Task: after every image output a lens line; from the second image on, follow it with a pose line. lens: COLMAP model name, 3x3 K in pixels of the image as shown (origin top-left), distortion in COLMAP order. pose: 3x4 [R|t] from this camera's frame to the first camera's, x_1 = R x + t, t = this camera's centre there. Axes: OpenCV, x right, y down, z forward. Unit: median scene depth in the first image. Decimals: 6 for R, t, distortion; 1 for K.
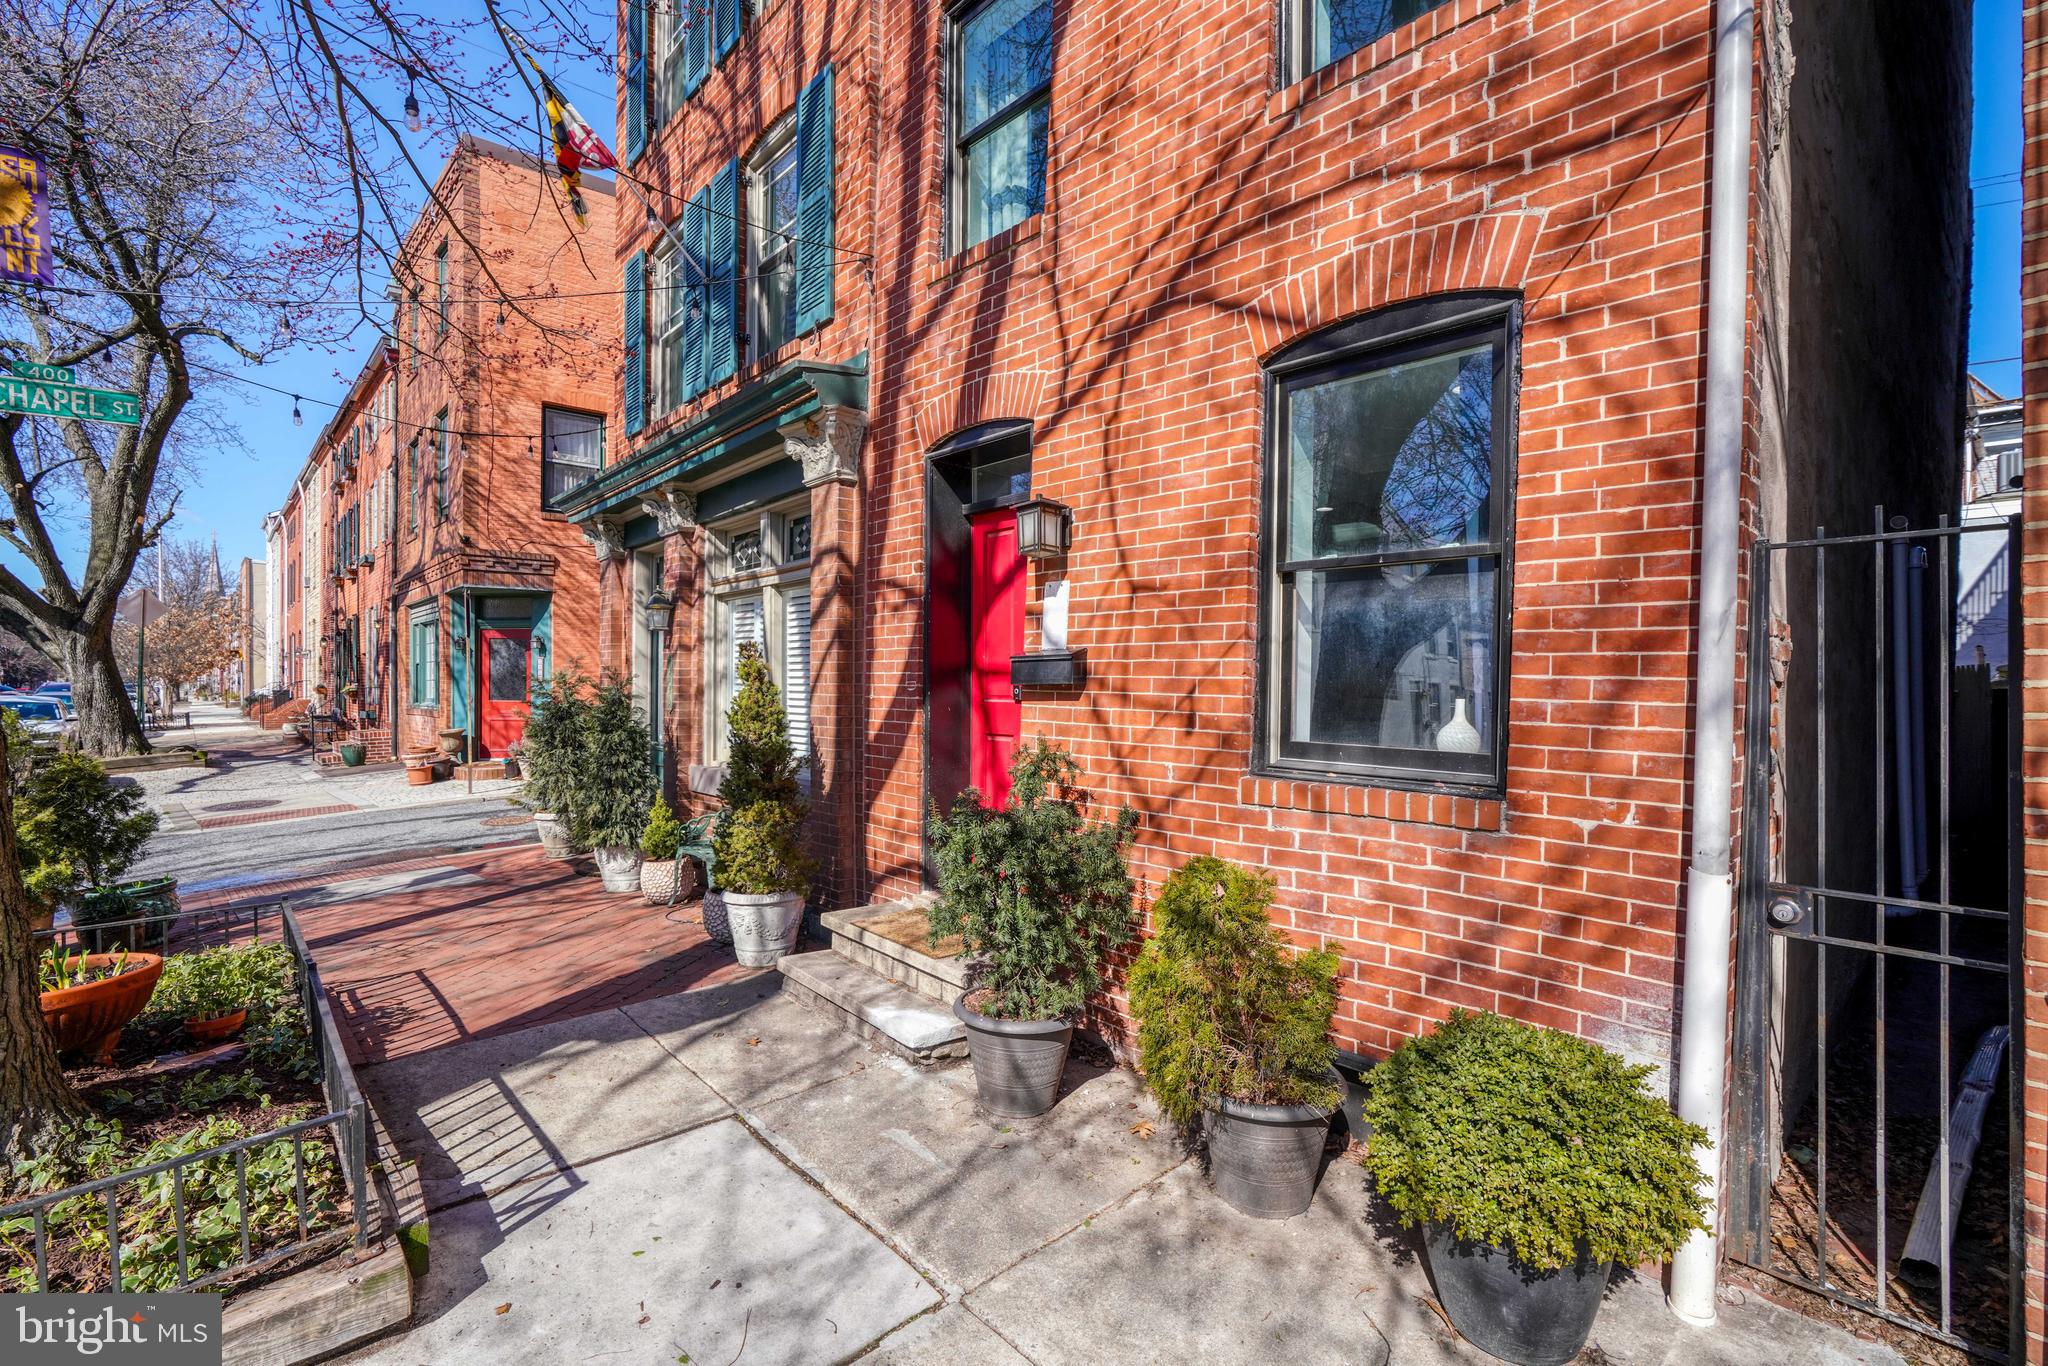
lens RADIAL K [[940.4, 0, 993.0], [0, 940.4, 674.2], [0, 0, 1]] dist [-0.005633, 0.002635]
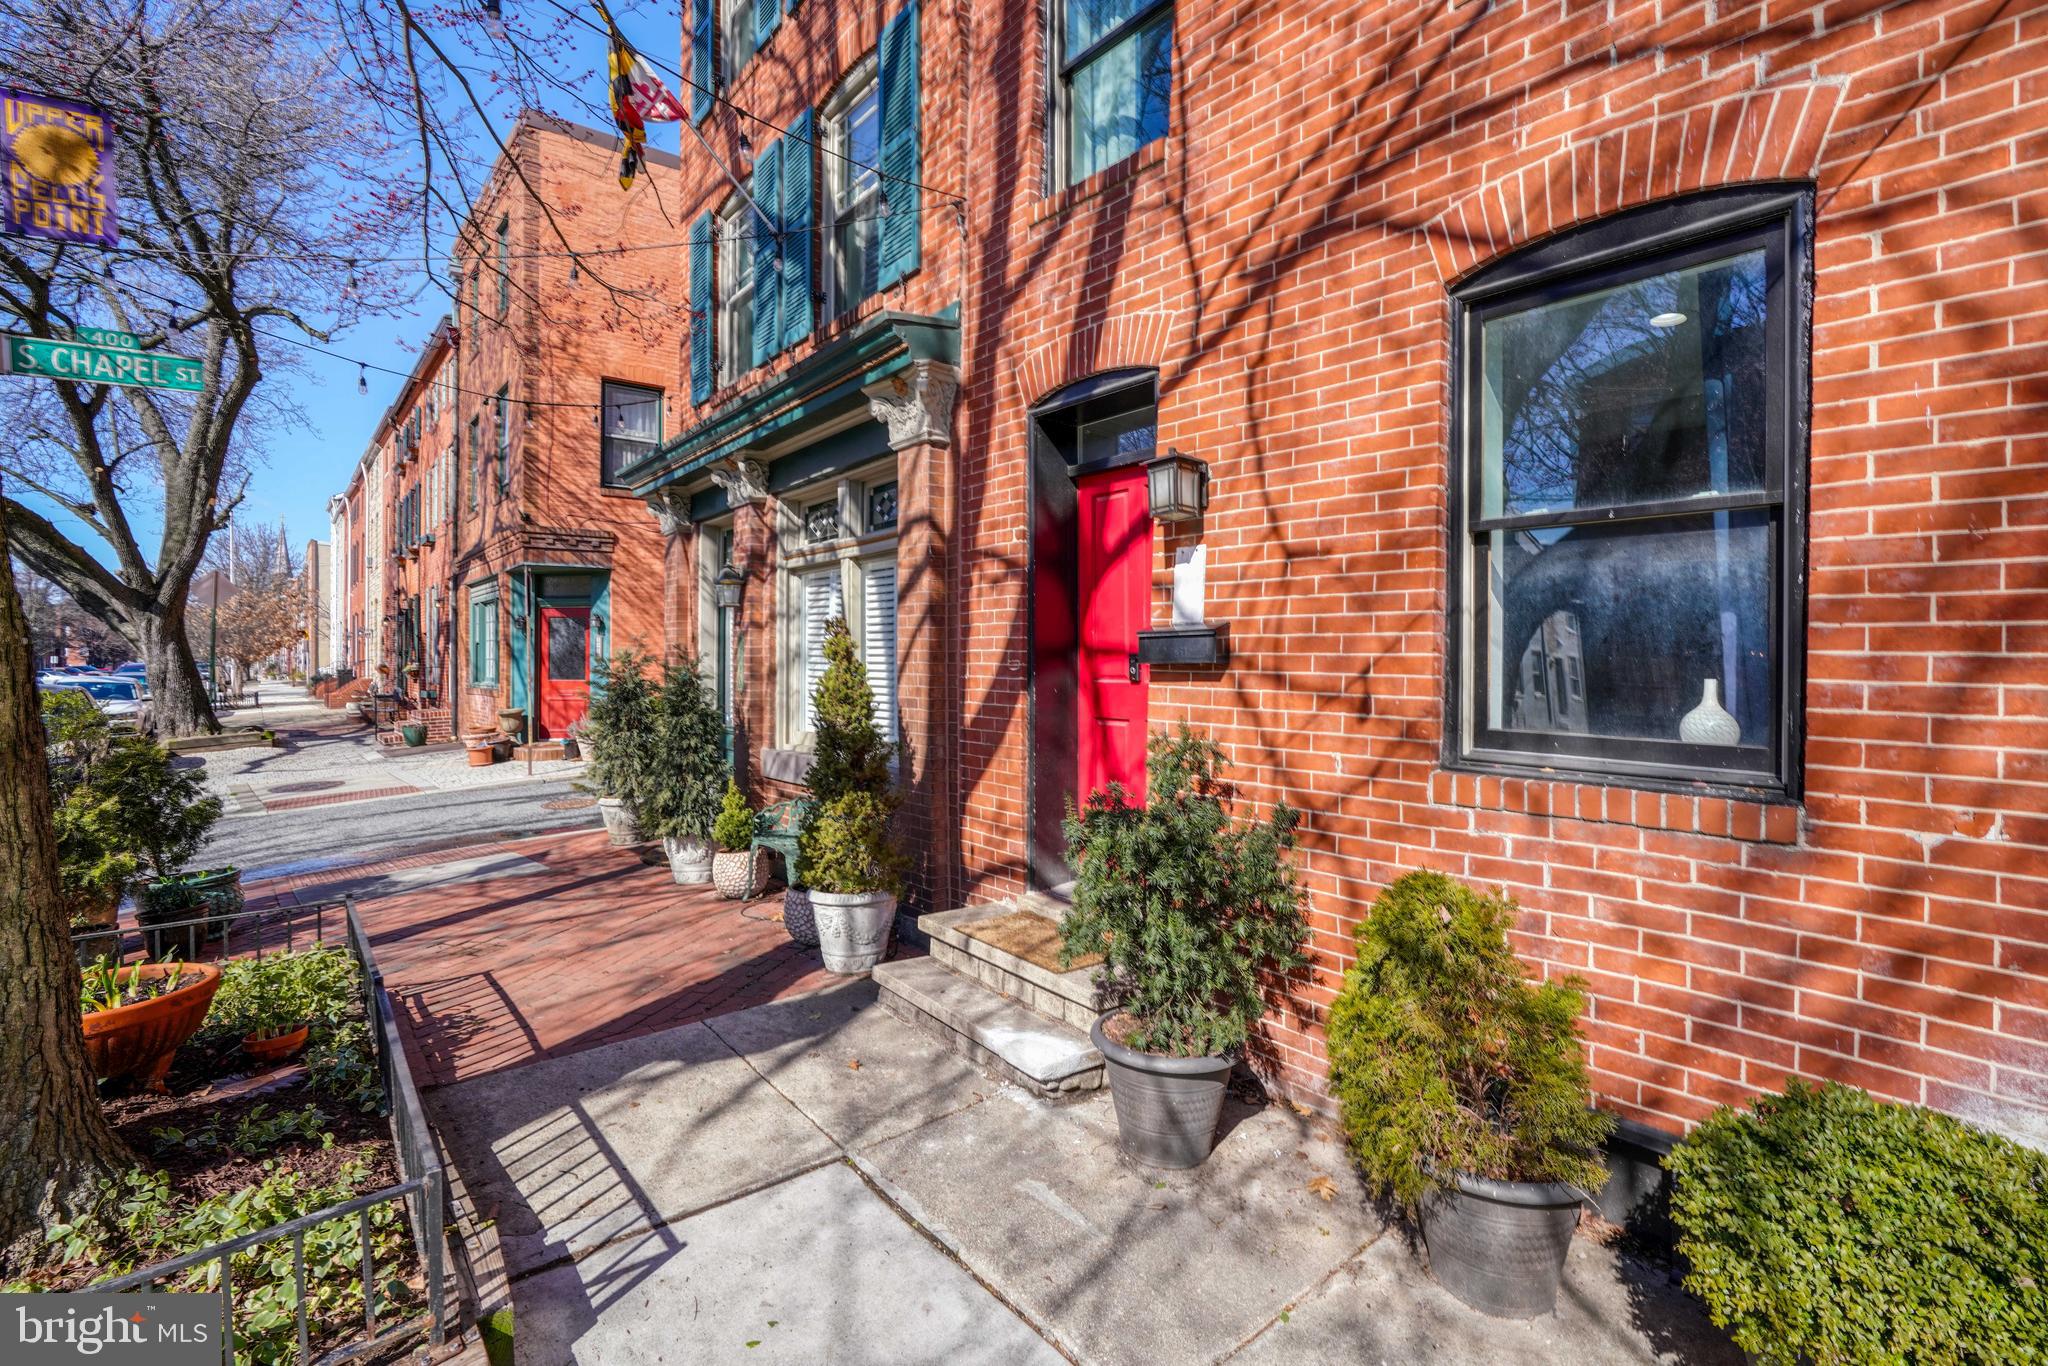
lens RADIAL K [[952.2, 0, 987.6], [0, 952.2, 637.7], [0, 0, 1]] dist [-0.004655, 0.001366]
pose [[0.998503, -0.005116, -0.054465, -0.074015], [0.004369, 0.999895, -0.013819, -0.001598], [0.054530, 0.013561, 0.998420, 0.095466]]
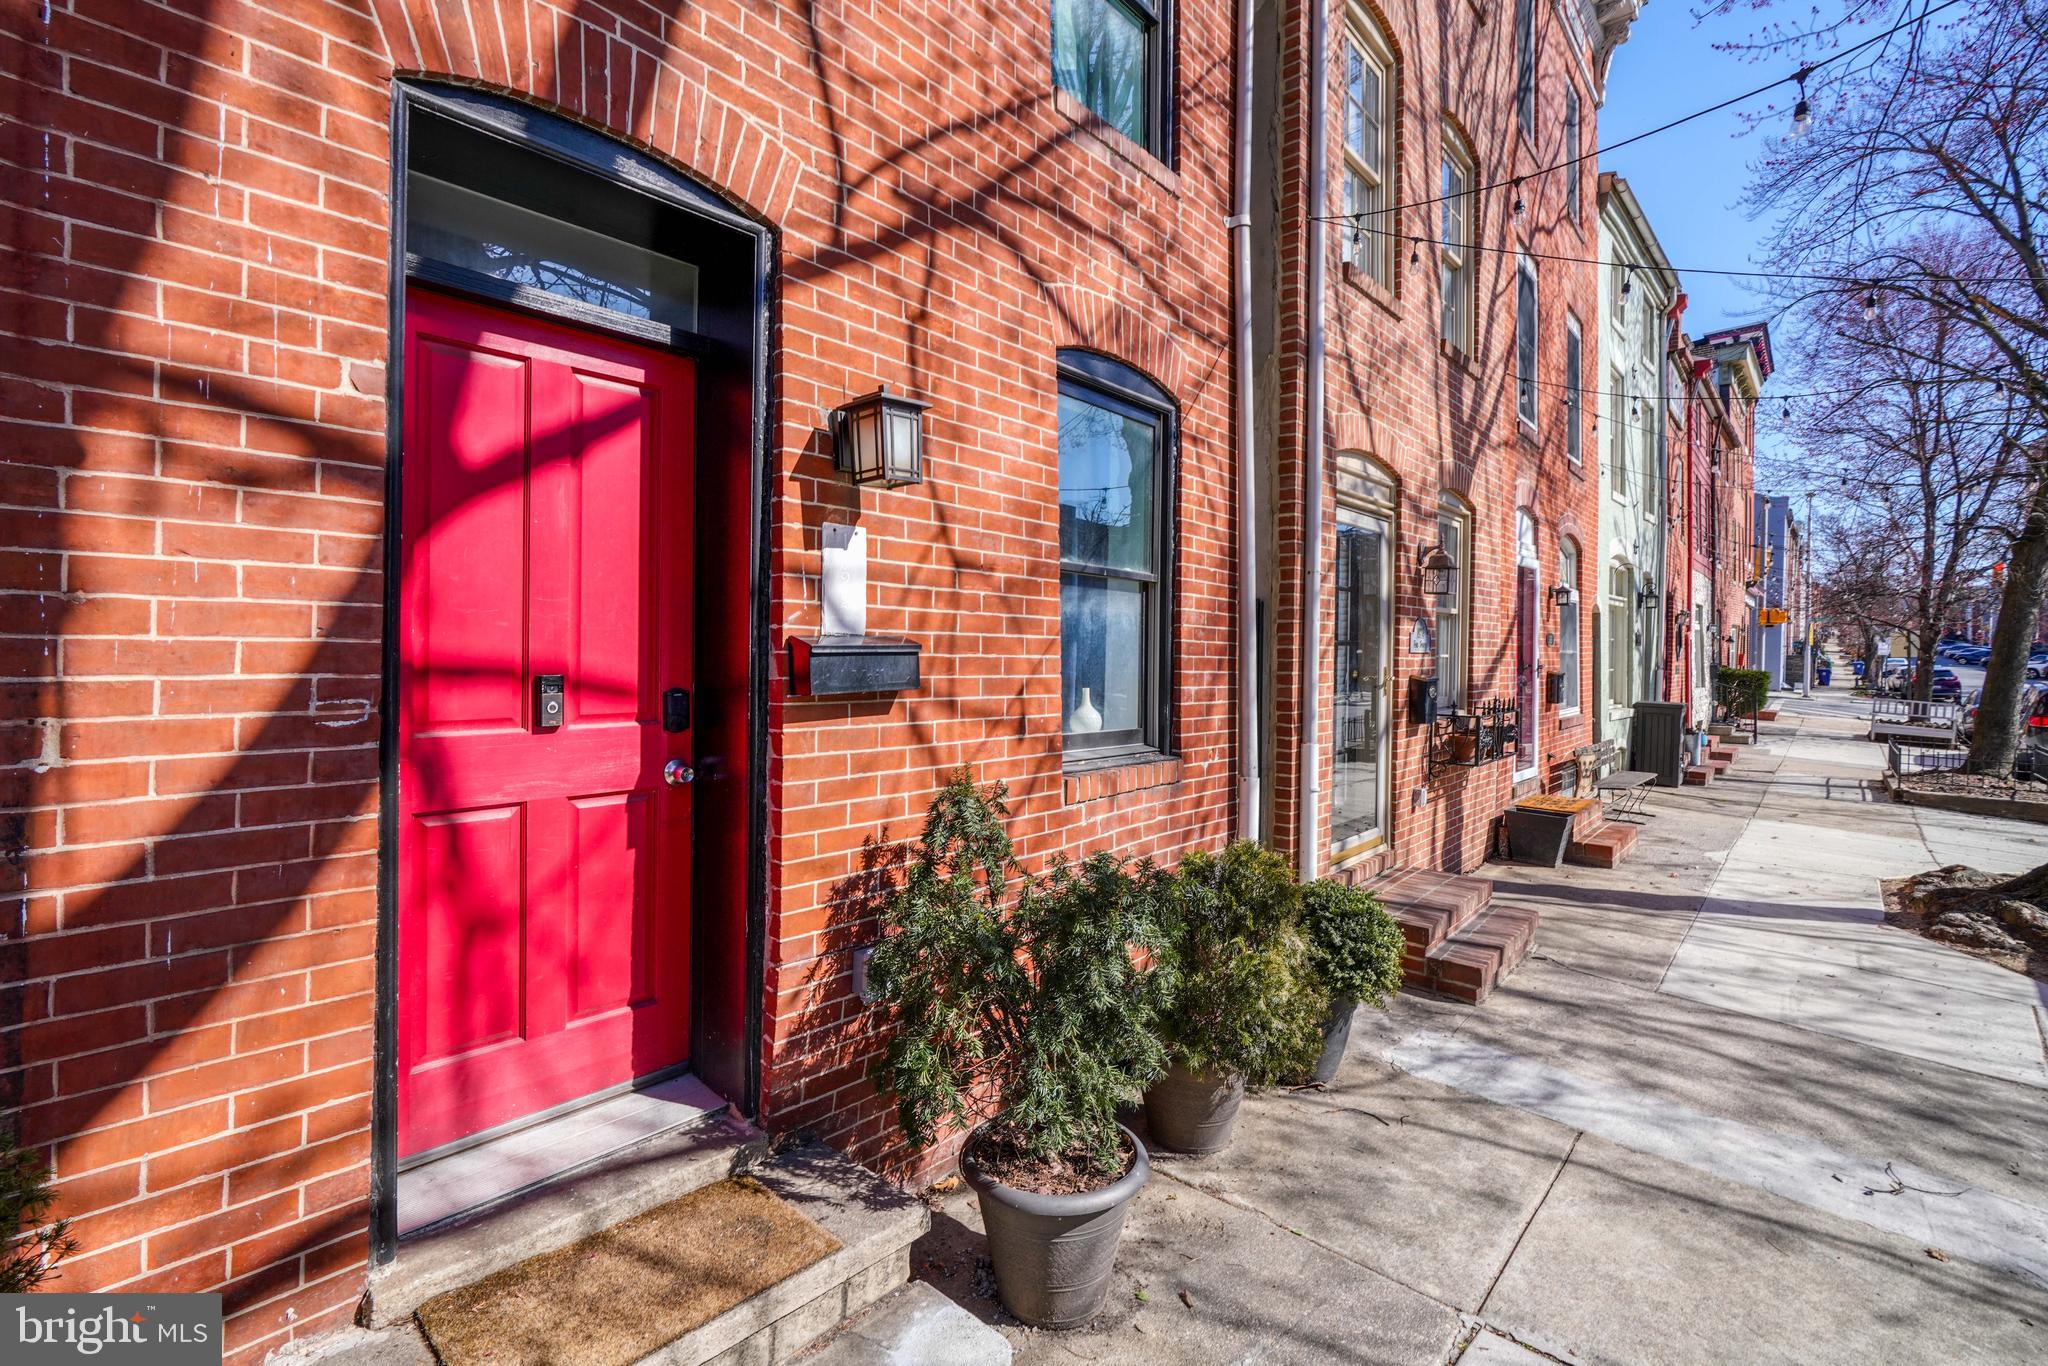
lens RADIAL K [[938.9, 0, 1026.8], [0, 938.9, 650.2], [0, 0, 1]] dist [-0.008262, 0.000073]
pose [[-0.146278, -0.004151, 0.989235, -0.559502], [-0.017791, 0.999841, 0.001564, -0.019352], [-0.989084, -0.017370, -0.146328, 0.963570]]
